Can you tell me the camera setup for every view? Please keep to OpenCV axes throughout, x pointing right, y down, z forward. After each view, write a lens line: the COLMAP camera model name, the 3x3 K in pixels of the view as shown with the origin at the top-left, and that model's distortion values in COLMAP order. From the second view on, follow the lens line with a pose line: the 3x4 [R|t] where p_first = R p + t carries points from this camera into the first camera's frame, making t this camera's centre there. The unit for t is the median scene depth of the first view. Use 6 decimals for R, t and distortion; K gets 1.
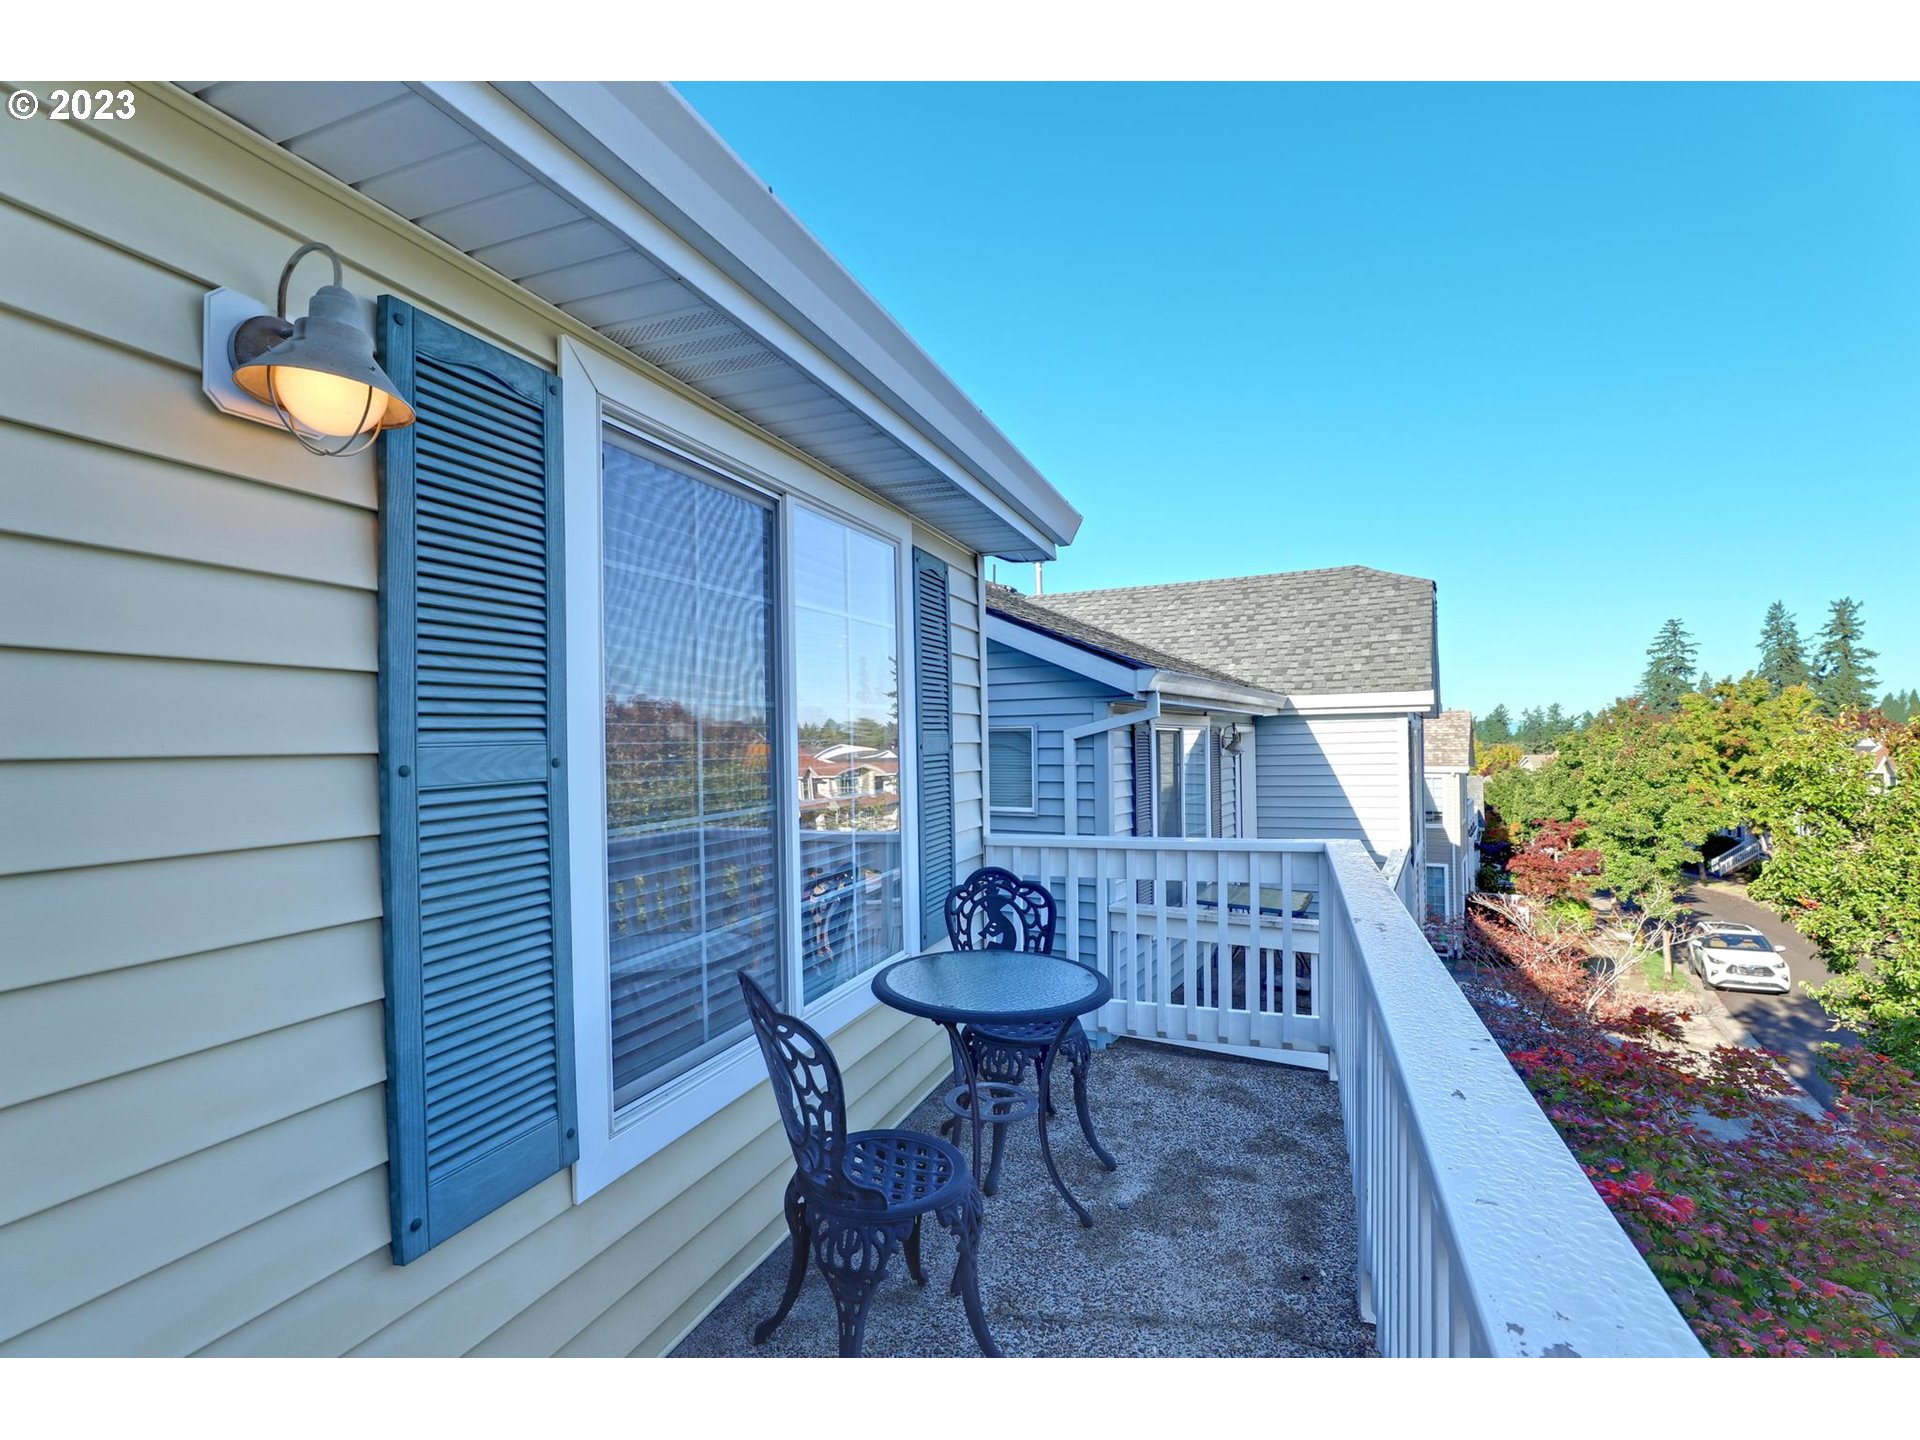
lens RADIAL K [[890.5, 0, 962.8], [0, 890.5, 731.1], [0, 0, 1]] dist [-0.009374, -0.000115]
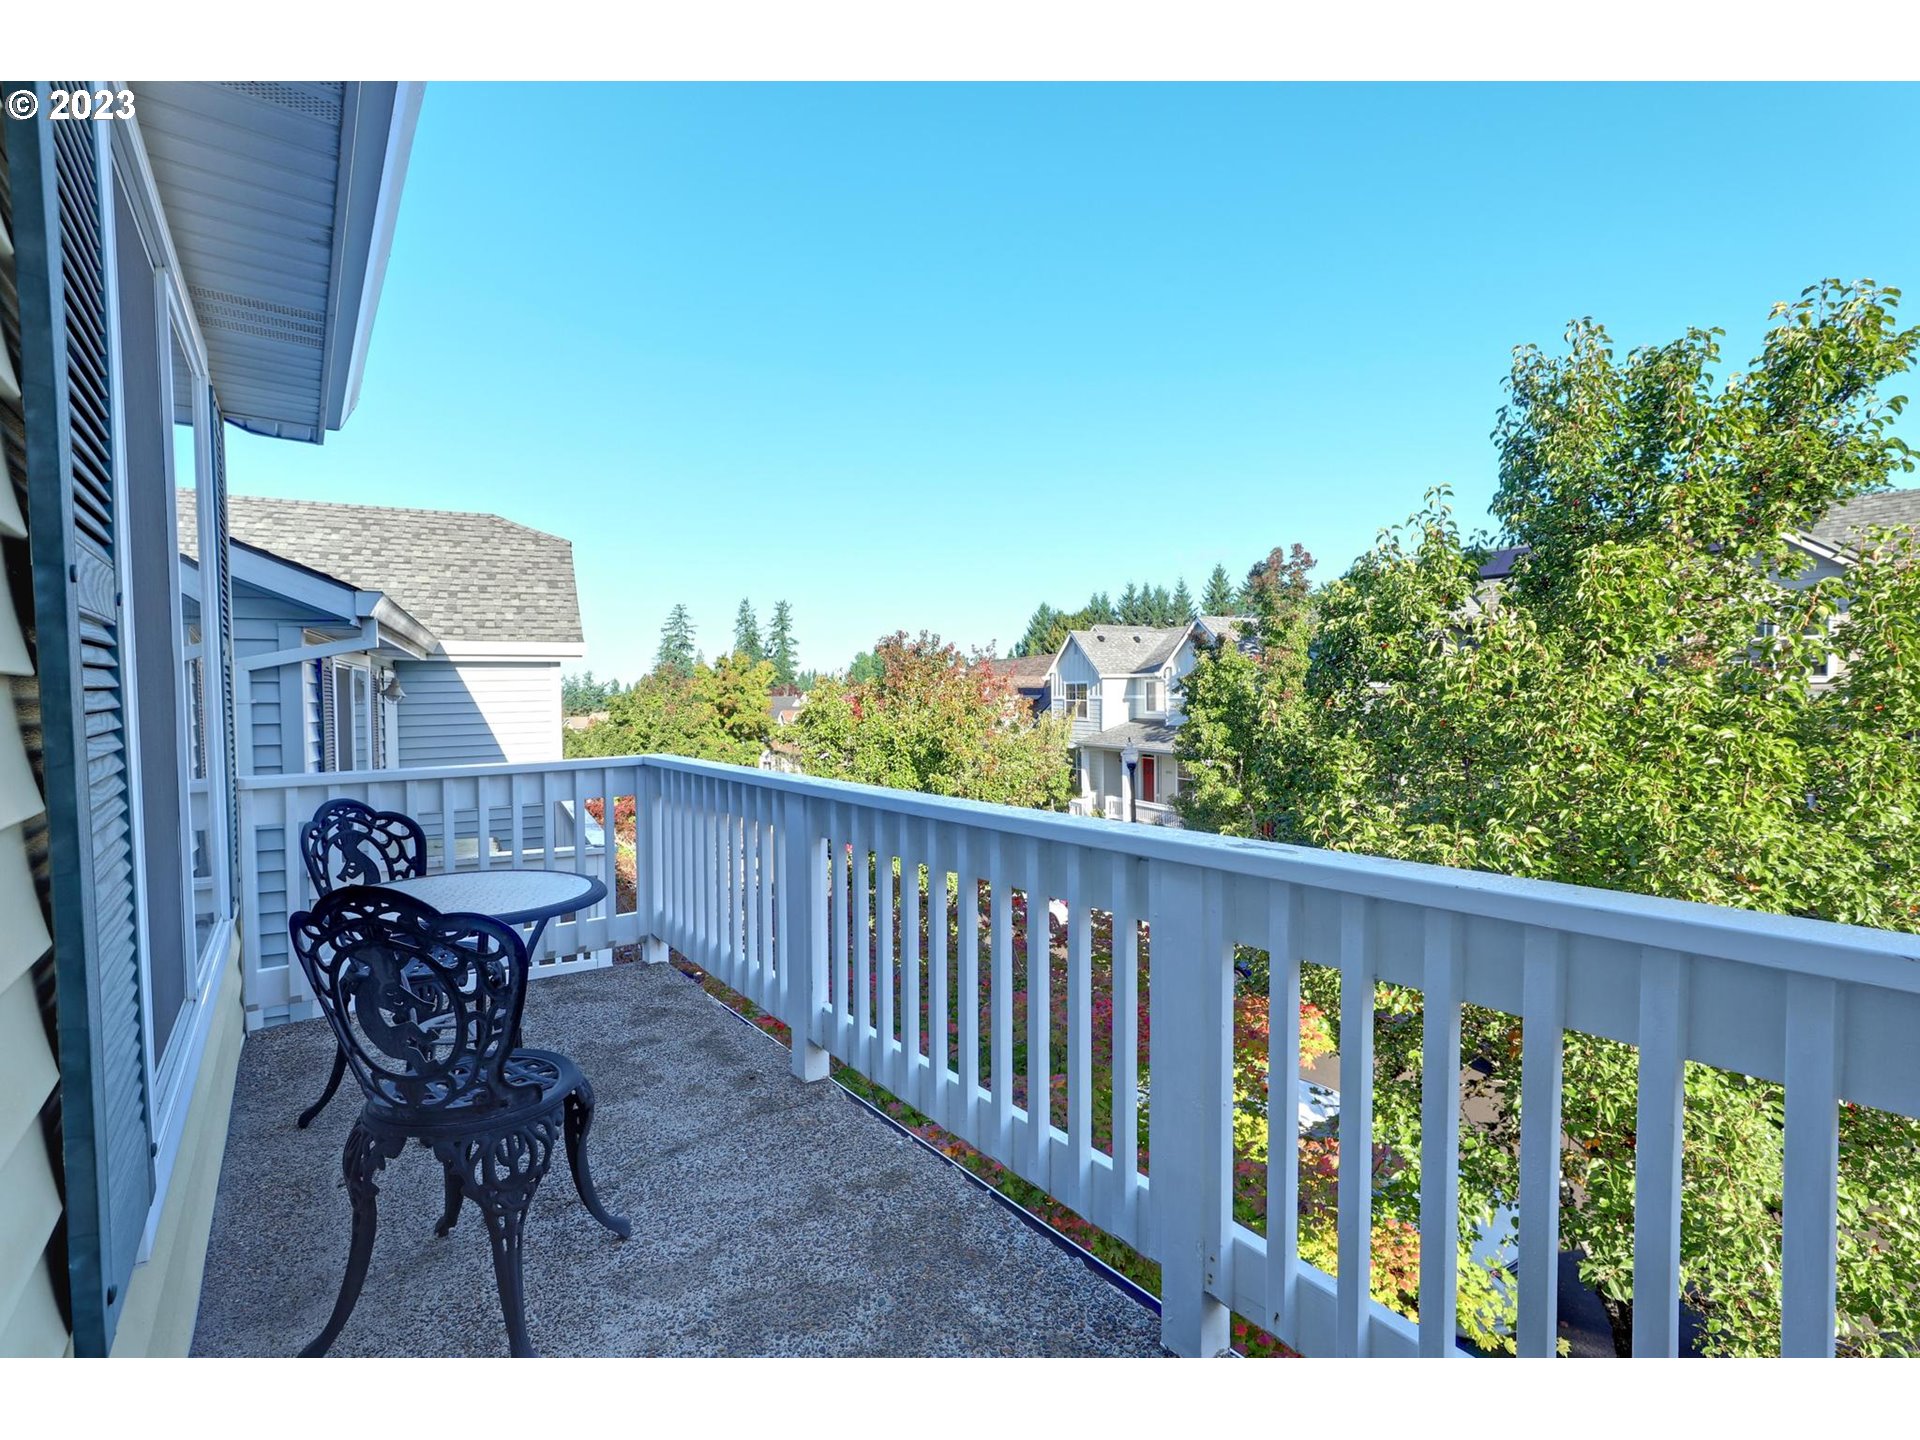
lens RADIAL K [[890.5, 0, 962.8], [0, 890.5, 731.1], [0, 0, 1]] dist [-0.009374, -0.000115]
pose [[0.541169, -0.025564, 0.840525, -0.117327], [-0.006379, 0.999384, 0.034503, 0.018715], [-0.840890, -0.024033, 0.540673, 0.018195]]
